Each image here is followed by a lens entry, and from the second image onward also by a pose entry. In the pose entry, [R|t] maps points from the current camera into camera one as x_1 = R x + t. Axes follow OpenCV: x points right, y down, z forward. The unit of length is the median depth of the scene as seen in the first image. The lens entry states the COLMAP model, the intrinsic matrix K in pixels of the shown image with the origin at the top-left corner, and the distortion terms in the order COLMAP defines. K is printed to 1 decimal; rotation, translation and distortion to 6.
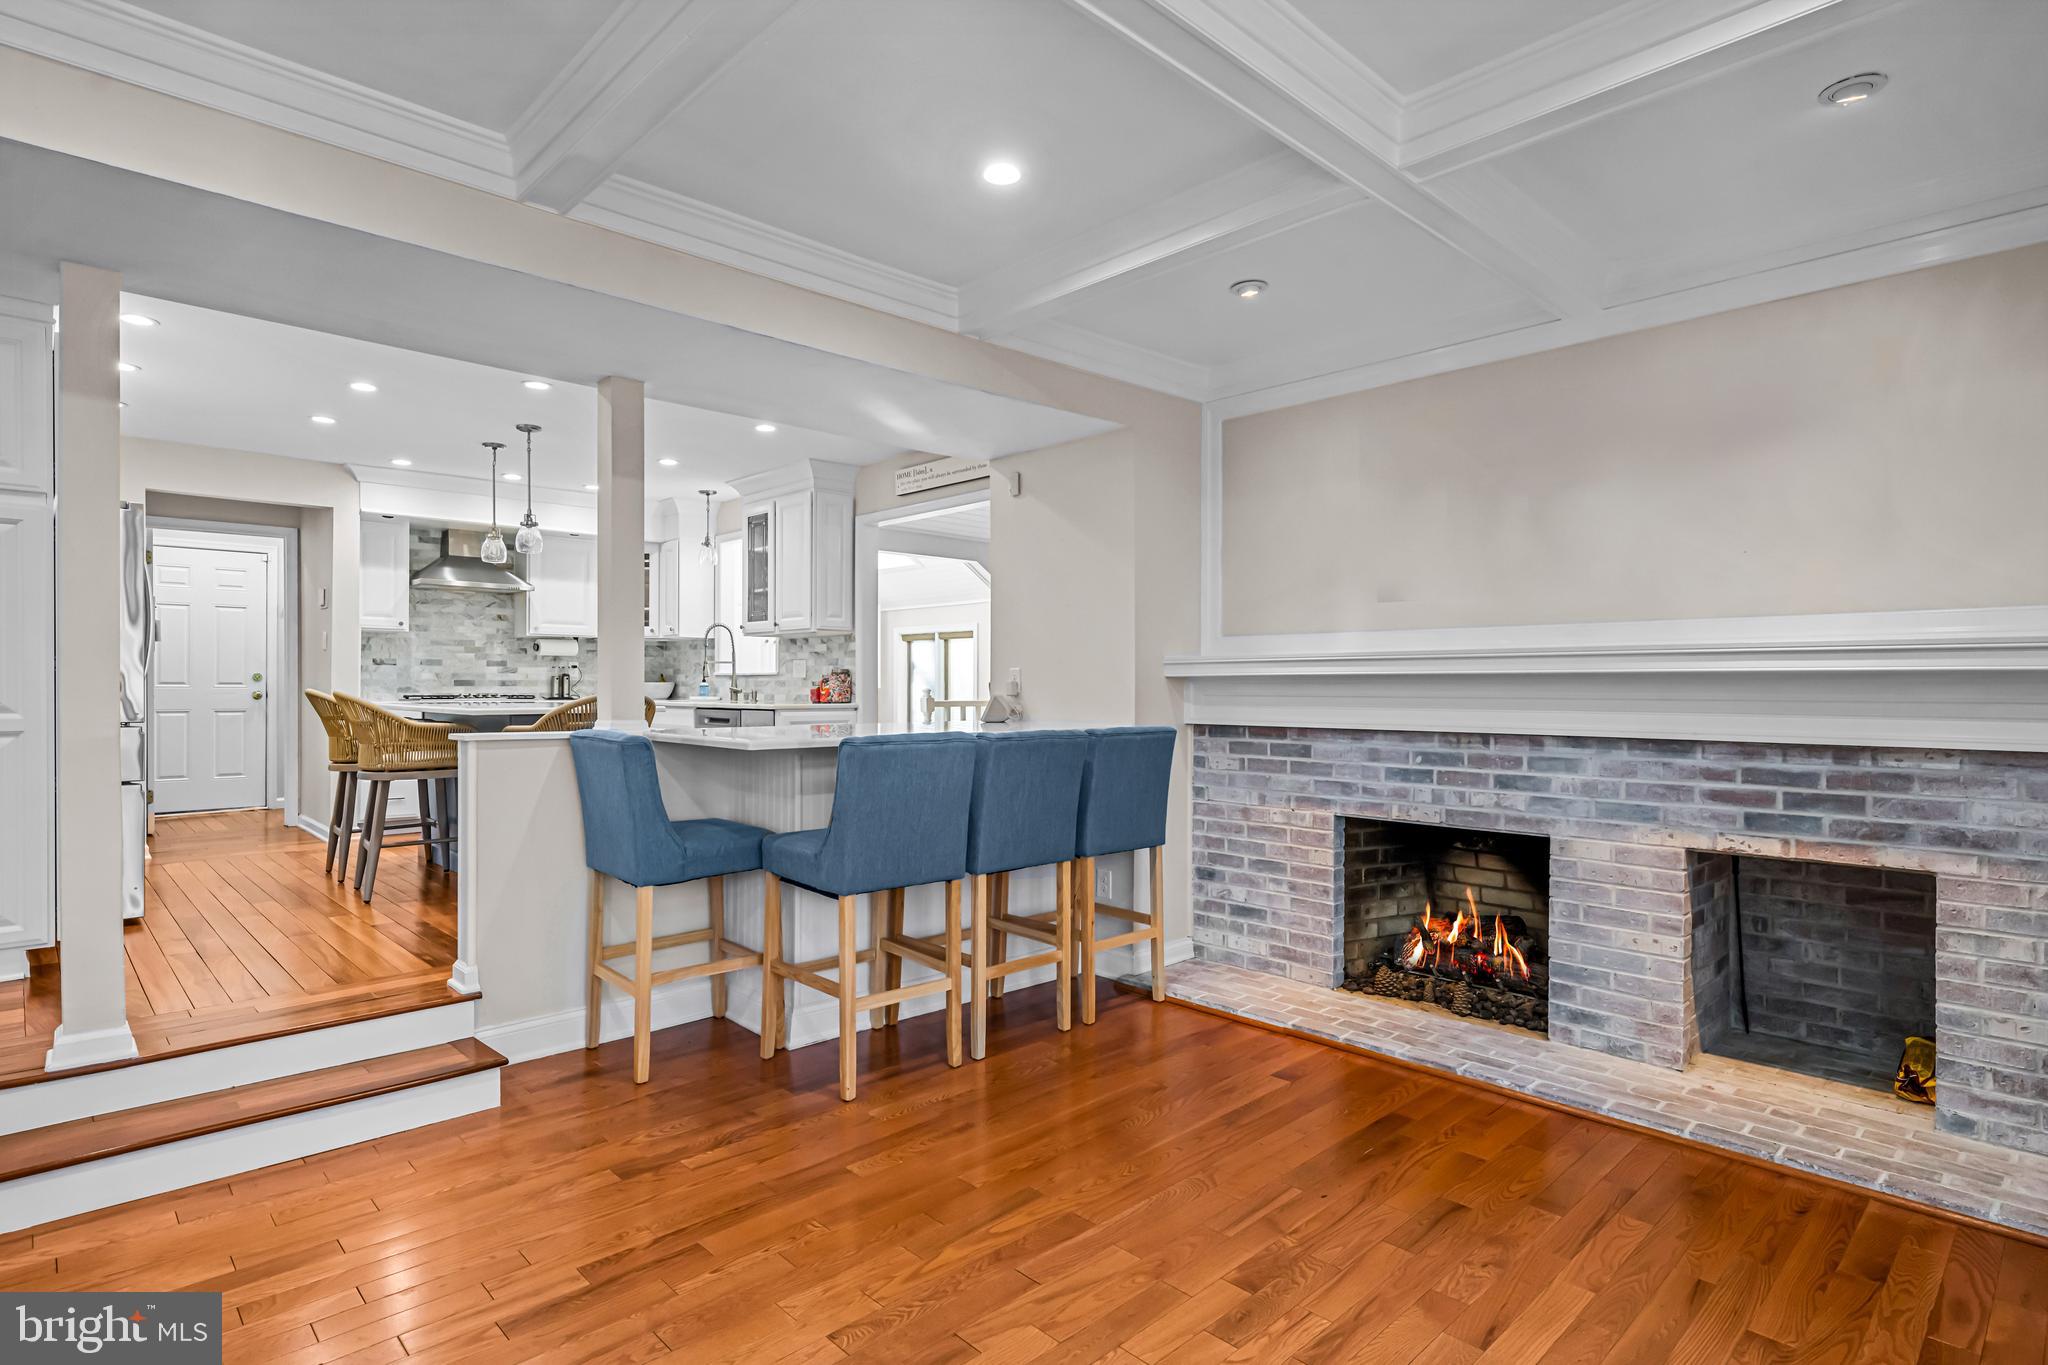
lens RADIAL K [[1058.9, 0, 969.0], [0, 1058.9, 681.5], [0, 0, 1]] dist [0.002518, -0.000551]
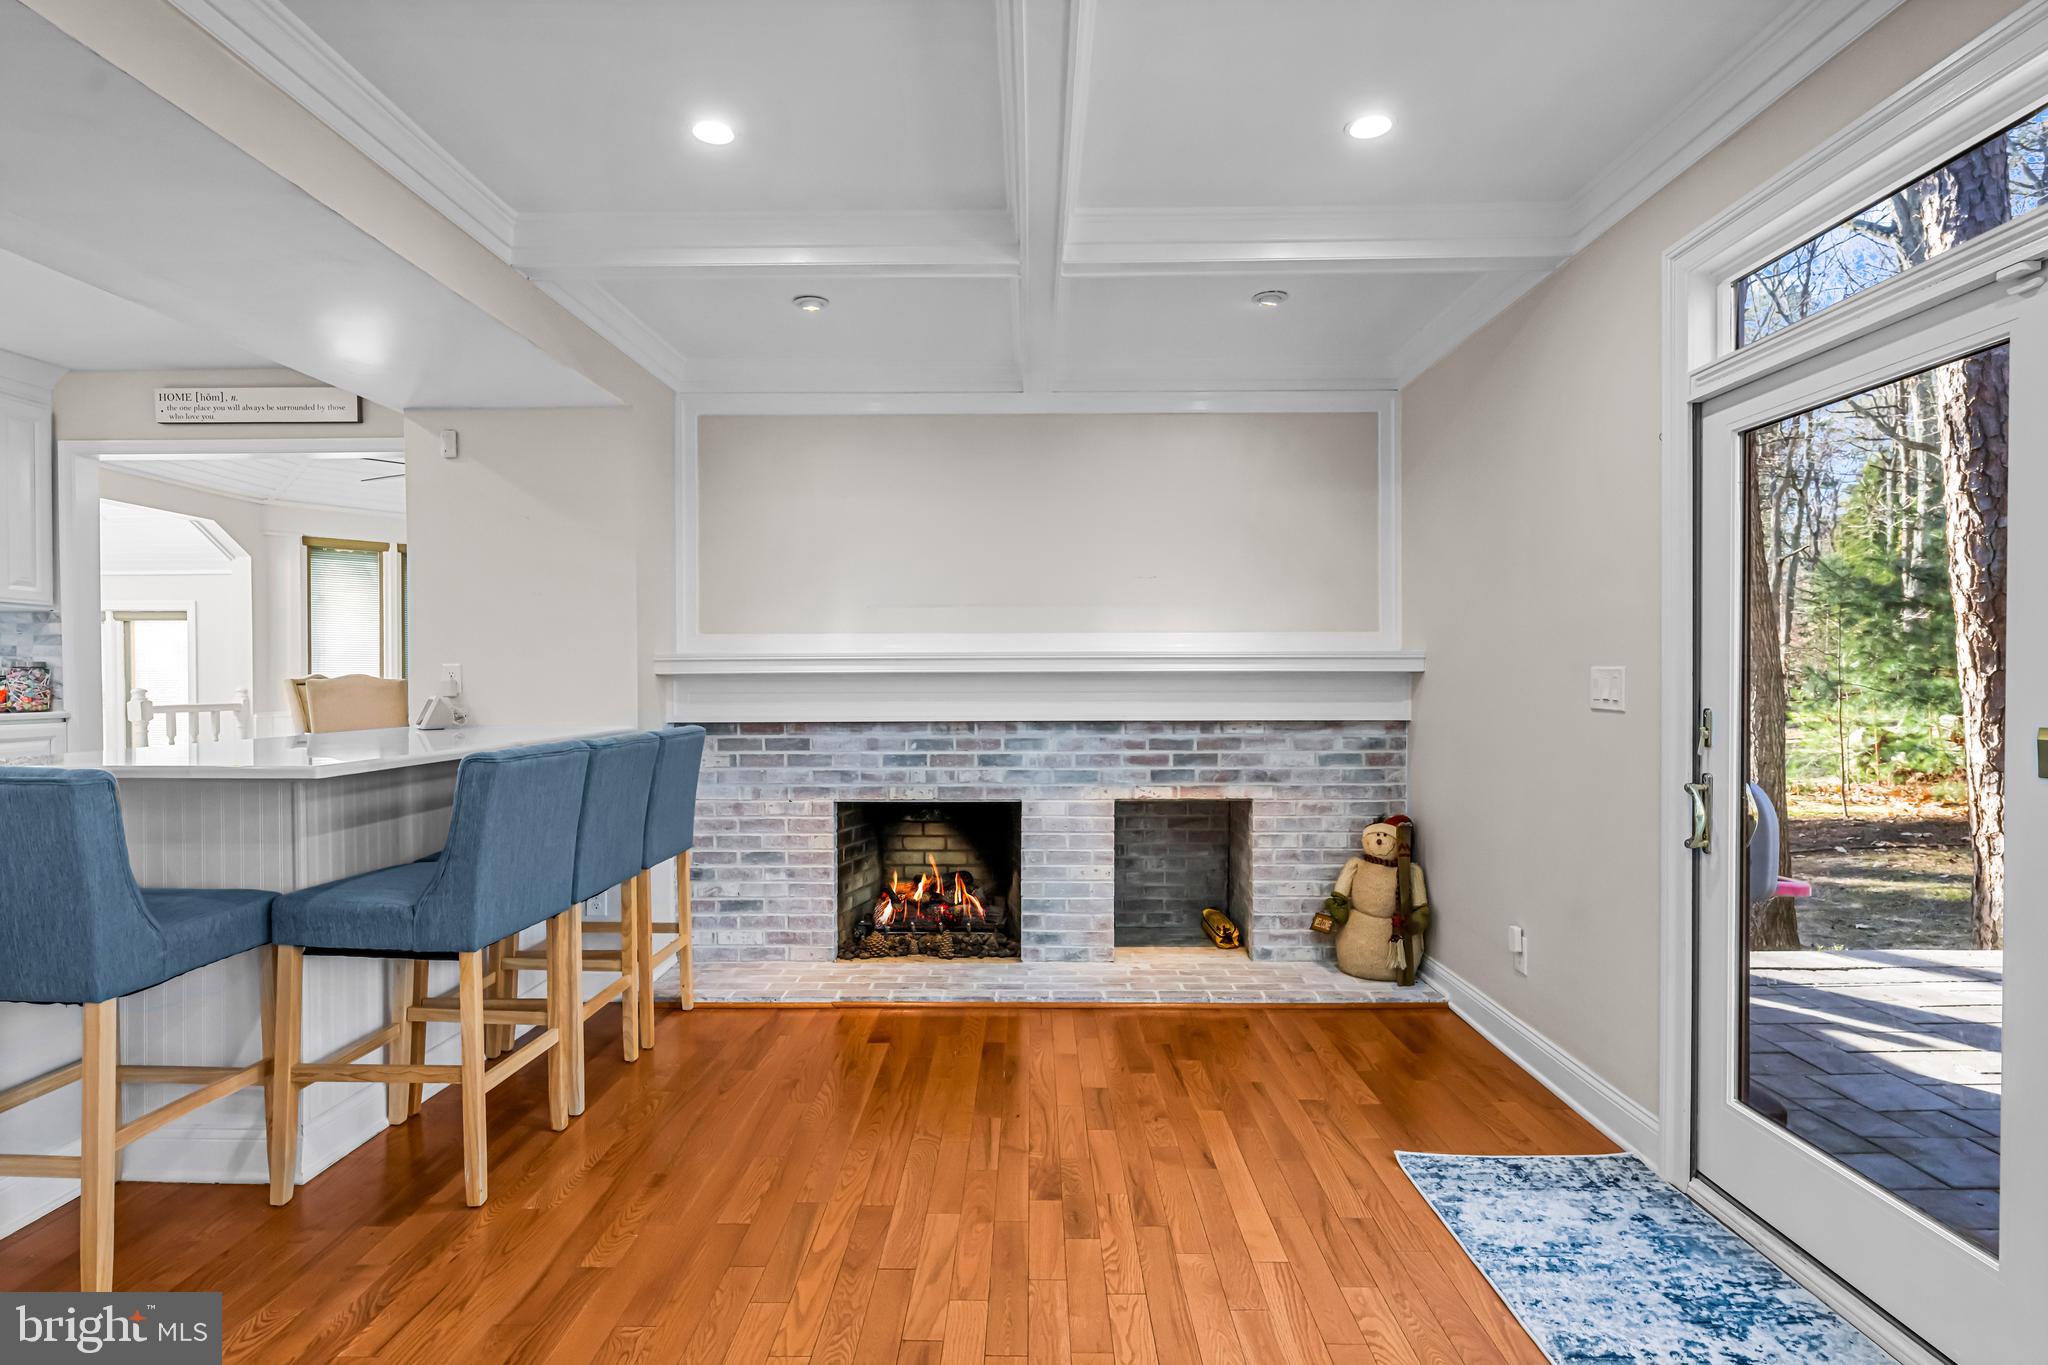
lens RADIAL K [[1058.9, 0, 1021.2], [0, 1058.9, 683.8], [0, 0, 1]] dist [0.002518, -0.000551]
pose [[0.680525, -0.007468, 0.732687, -0.364620], [0.001776, 0.999962, 0.008542, -0.004292], [-0.732723, -0.004512, 0.680512, 0.136086]]
